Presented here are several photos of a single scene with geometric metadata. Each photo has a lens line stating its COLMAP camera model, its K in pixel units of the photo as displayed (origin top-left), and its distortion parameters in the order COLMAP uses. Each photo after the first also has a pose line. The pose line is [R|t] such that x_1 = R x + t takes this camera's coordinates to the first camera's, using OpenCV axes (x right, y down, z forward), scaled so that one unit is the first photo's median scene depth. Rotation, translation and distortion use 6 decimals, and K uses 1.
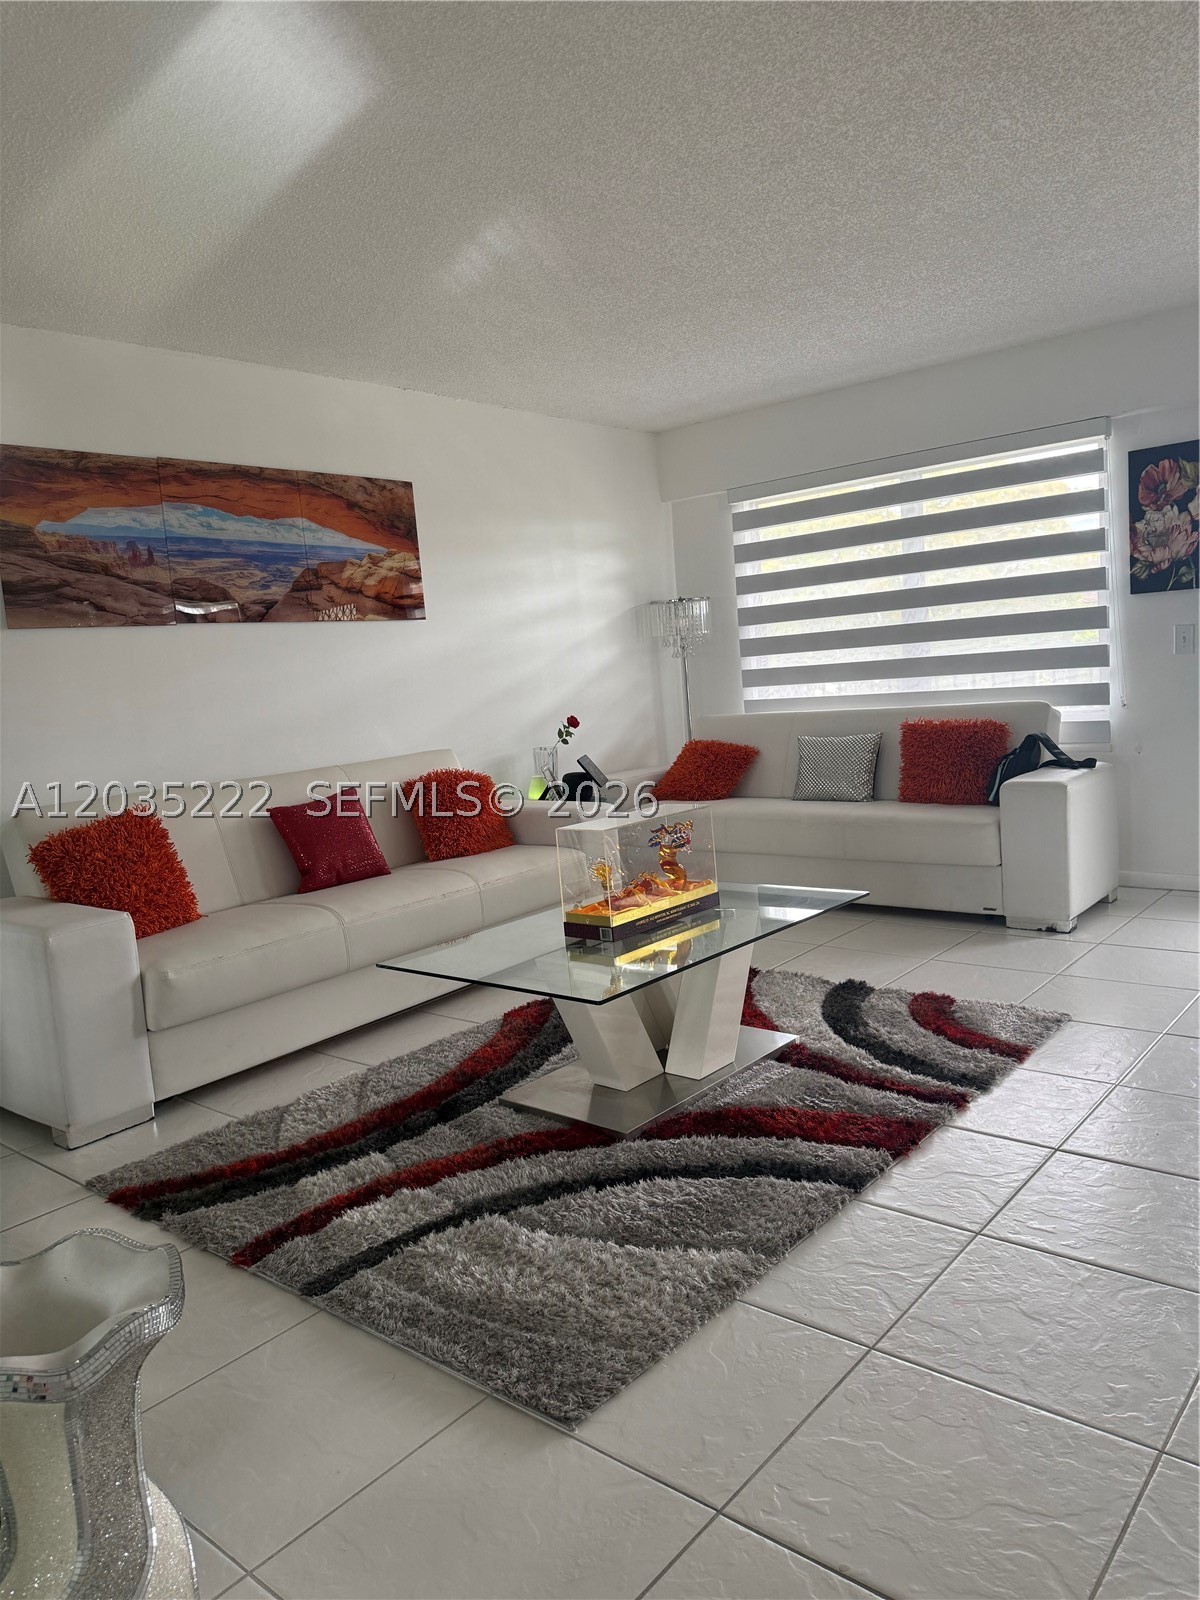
lens RADIAL K [[1101.7, 0, 600.0], [0, 1101.7, 800.0], [0, 0, 1]] dist [0.171234, -0.348812]
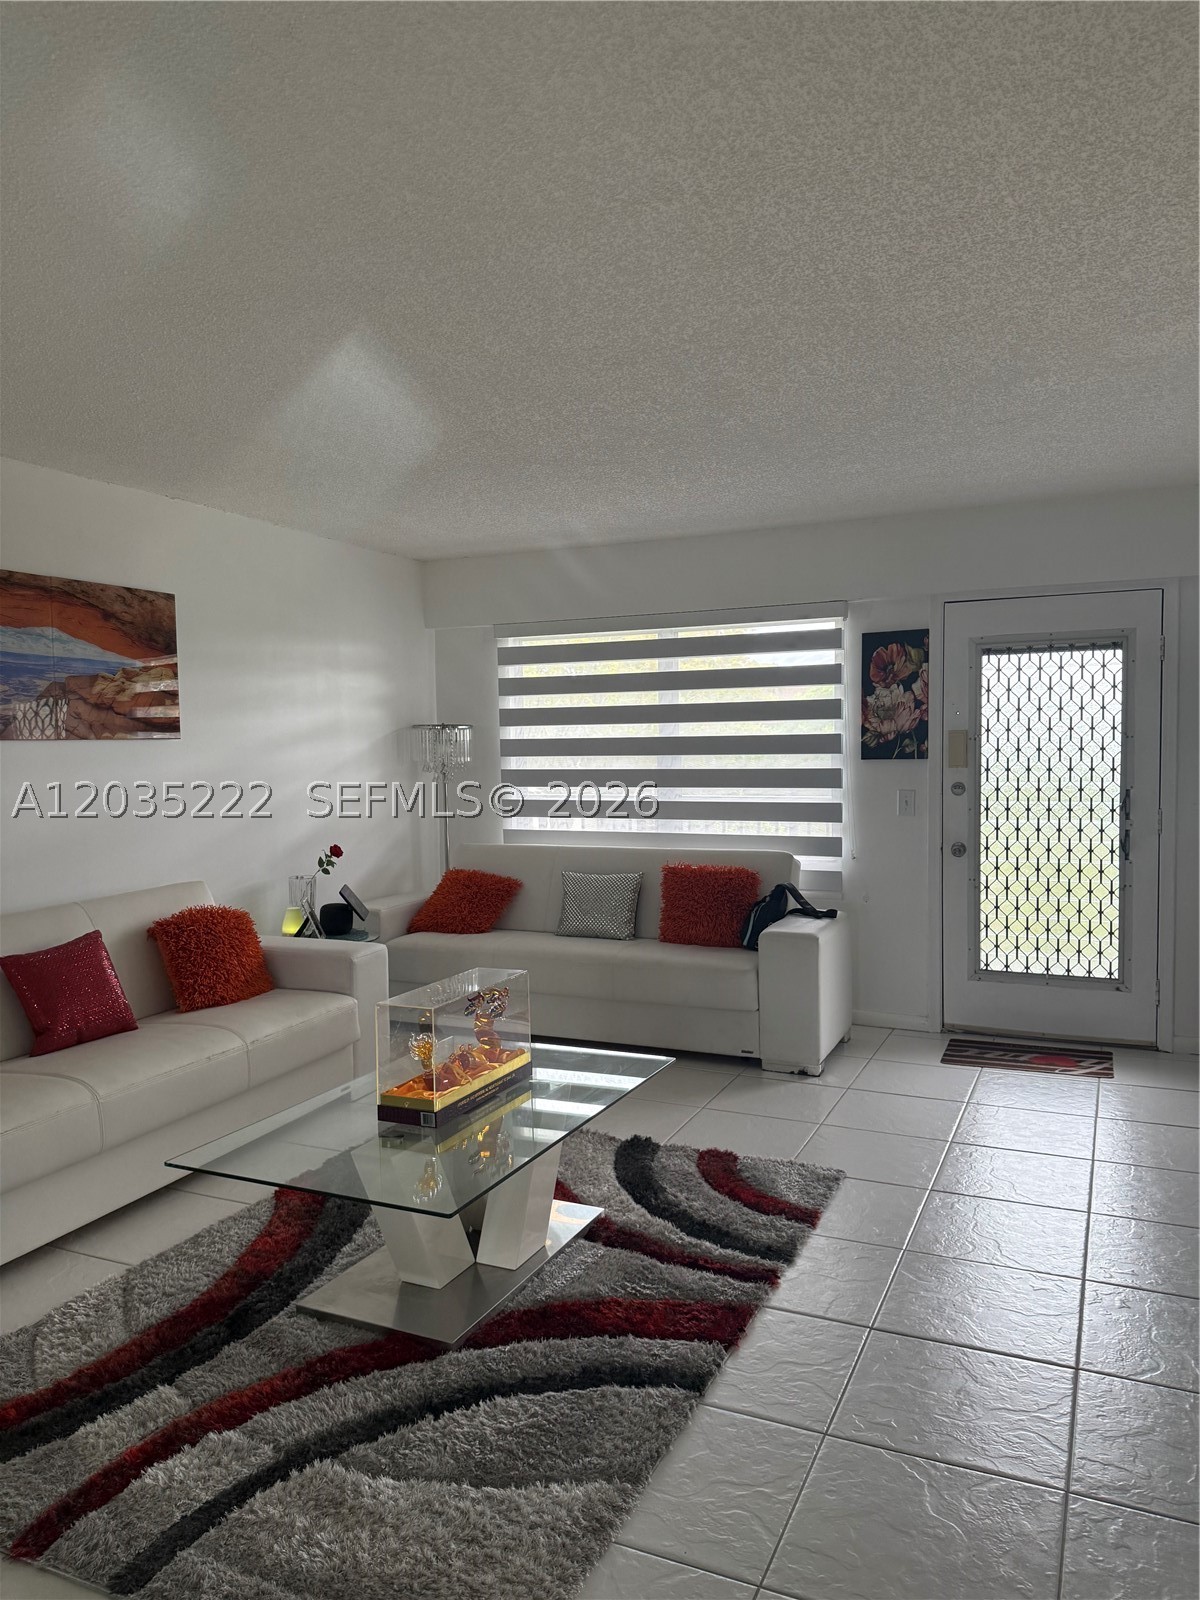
lens RADIAL K [[1112.3, 0, 600.0], [0, 1112.3, 800.0], [0, 0, 1]] dist [0.067023, -0.085553]
pose [[0.962048, 0.046120, 0.268955, -0.103454], [-0.024604, 0.996260, -0.082830, -0.063665], [-0.271769, 0.073069, 0.959585, 0.017011]]
